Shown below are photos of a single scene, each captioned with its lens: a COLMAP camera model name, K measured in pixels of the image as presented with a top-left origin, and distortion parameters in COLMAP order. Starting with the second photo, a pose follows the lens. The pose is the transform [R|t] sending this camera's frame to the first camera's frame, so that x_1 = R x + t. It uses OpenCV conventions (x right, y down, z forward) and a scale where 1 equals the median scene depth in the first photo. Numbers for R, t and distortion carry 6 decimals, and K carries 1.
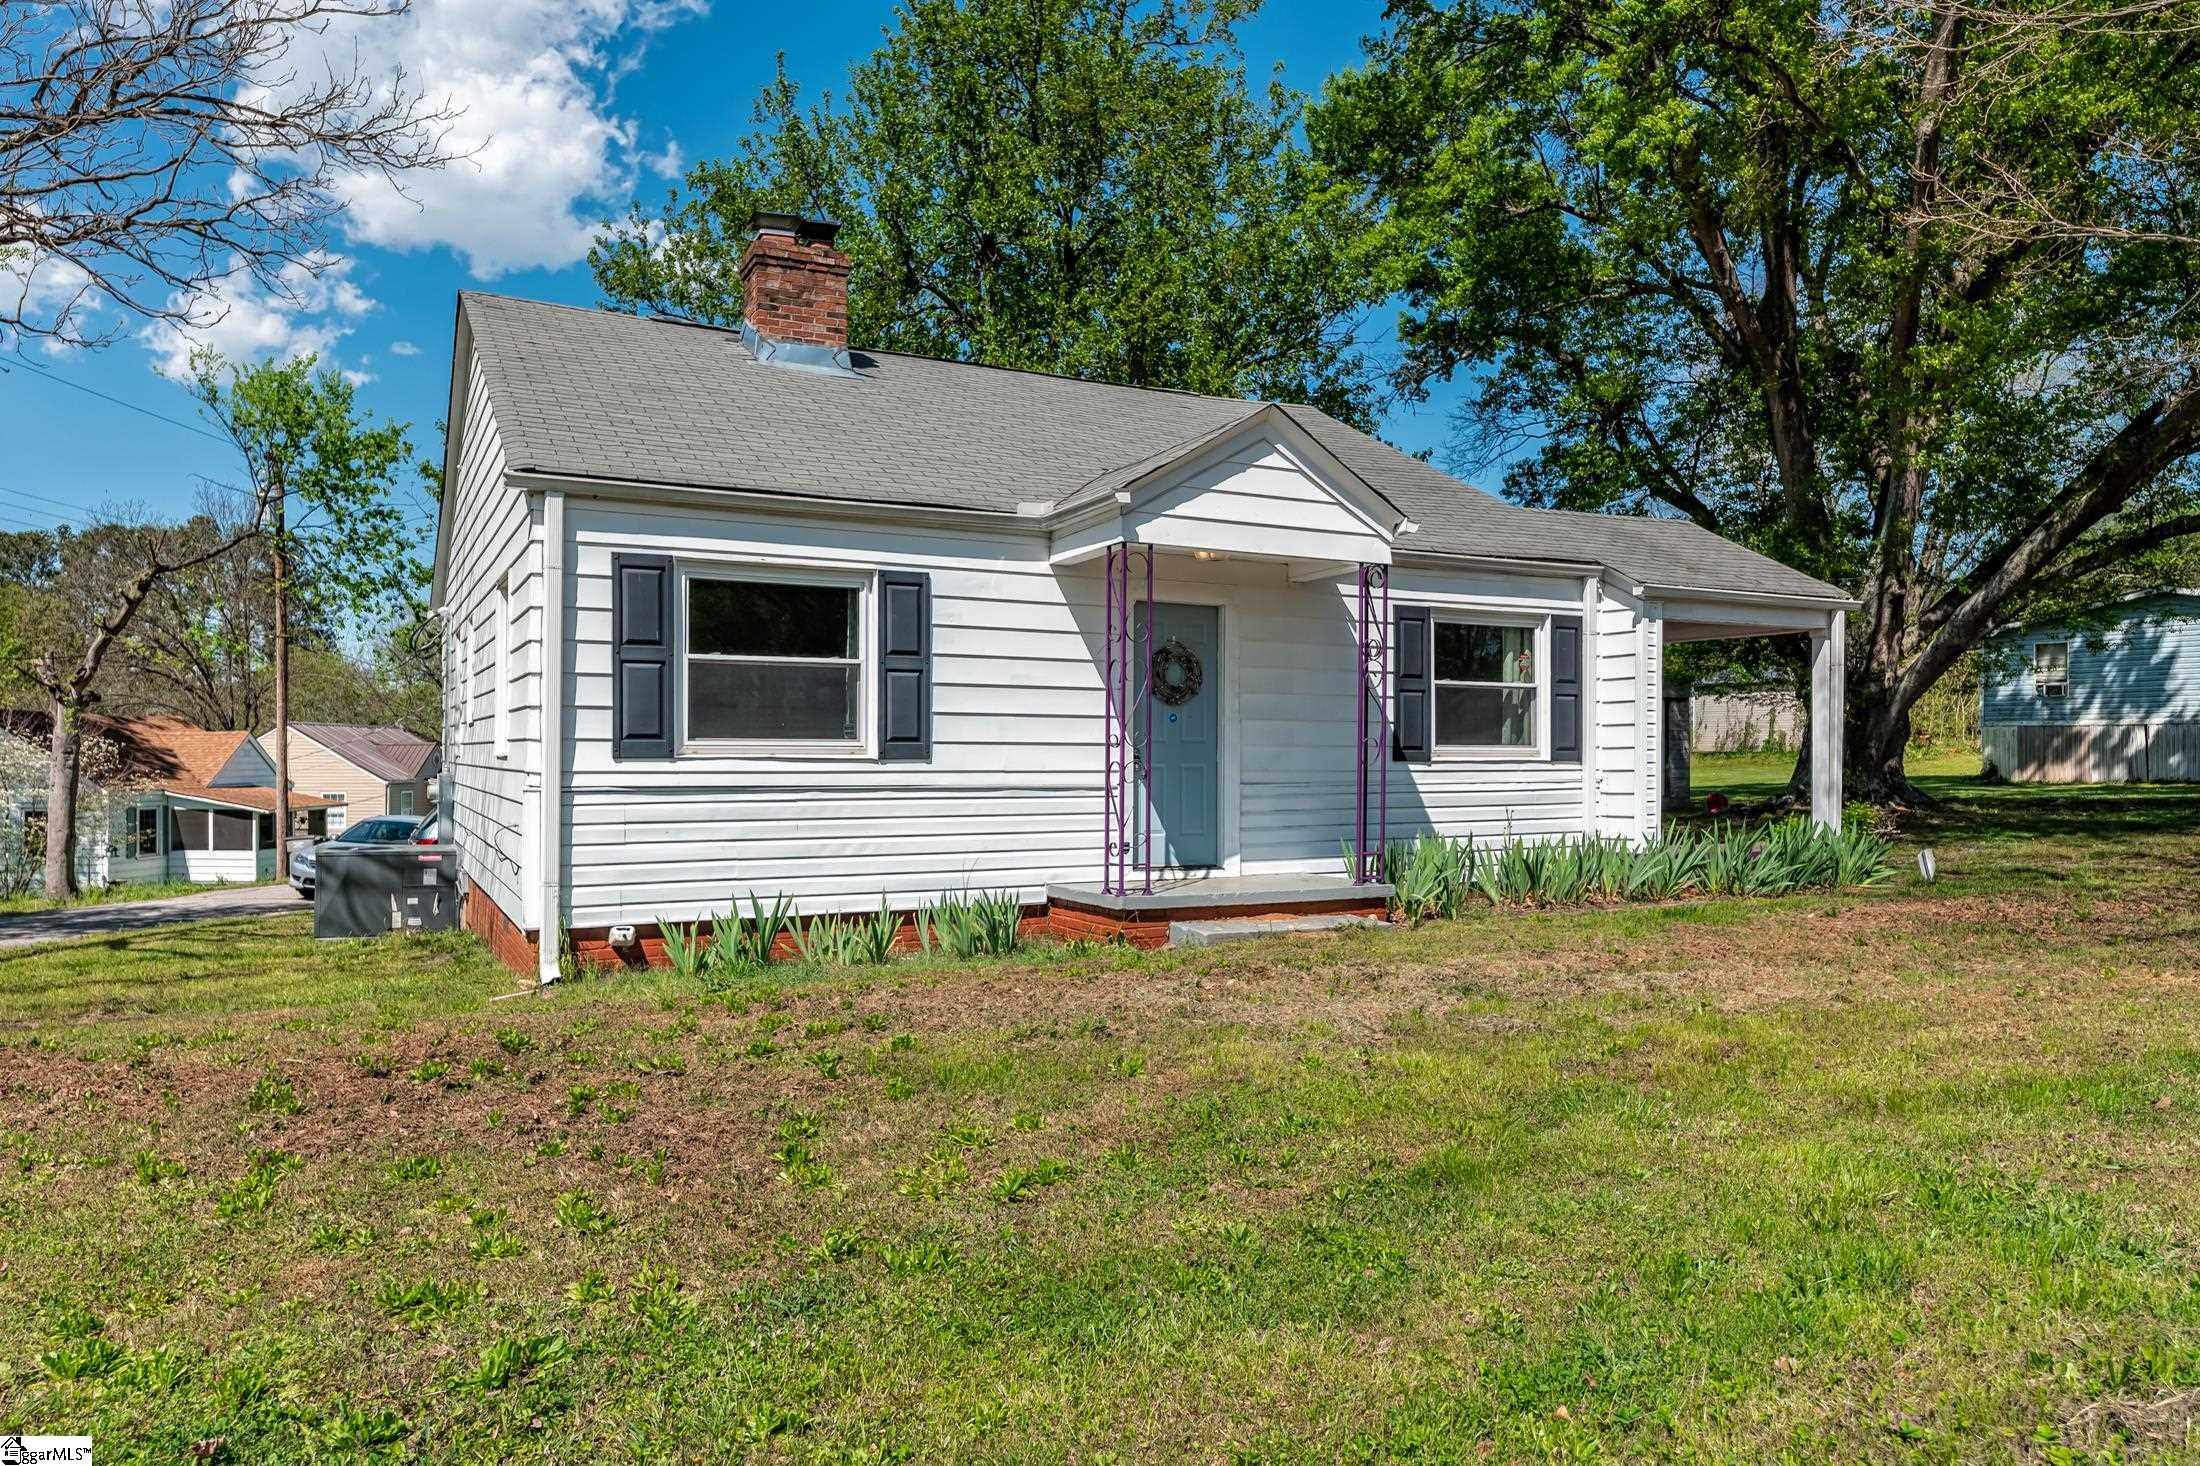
lens RADIAL K [[1420.0, 0, 1100.0], [0, 1420.0, 733.0], [0, 0, 1]] dist [0.002522, 0.001066]
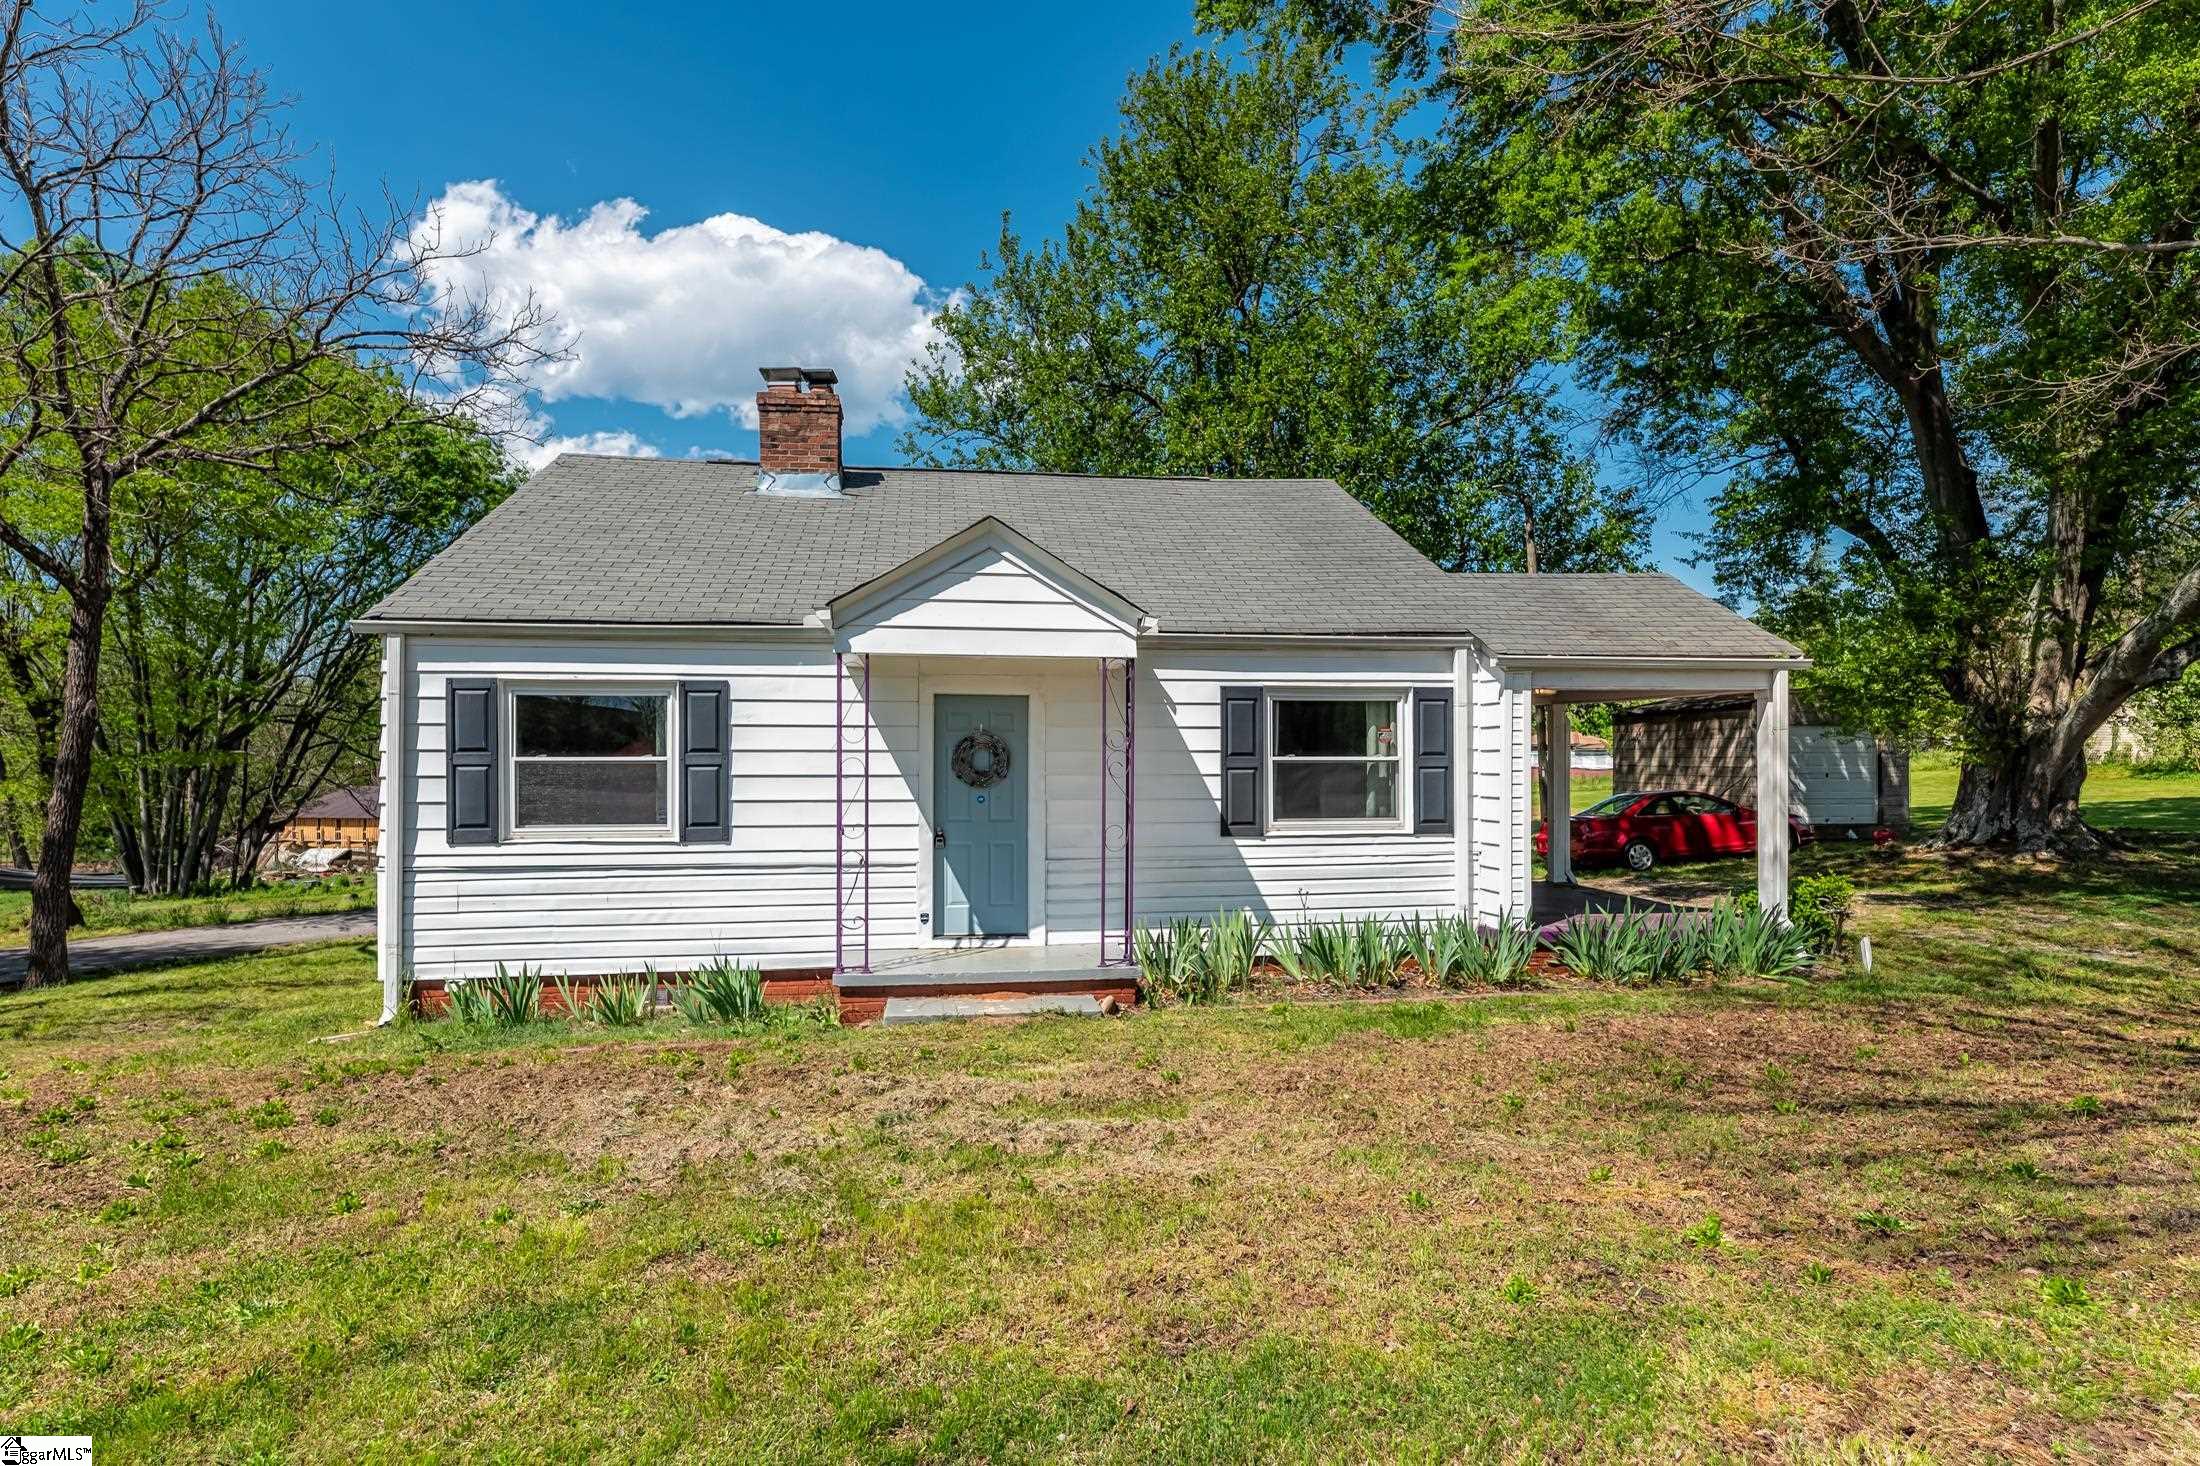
lens RADIAL K [[1170.4, 0, 1087.2], [0, 1170.4, 735.1], [0, 0, 1]] dist [0.002176, -0.003391]
pose [[0.948994, -0.009728, -0.315144, 0.441784], [0.008334, 0.999949, -0.005770, -0.057720], [0.315184, 0.002849, 0.949026, 0.176673]]
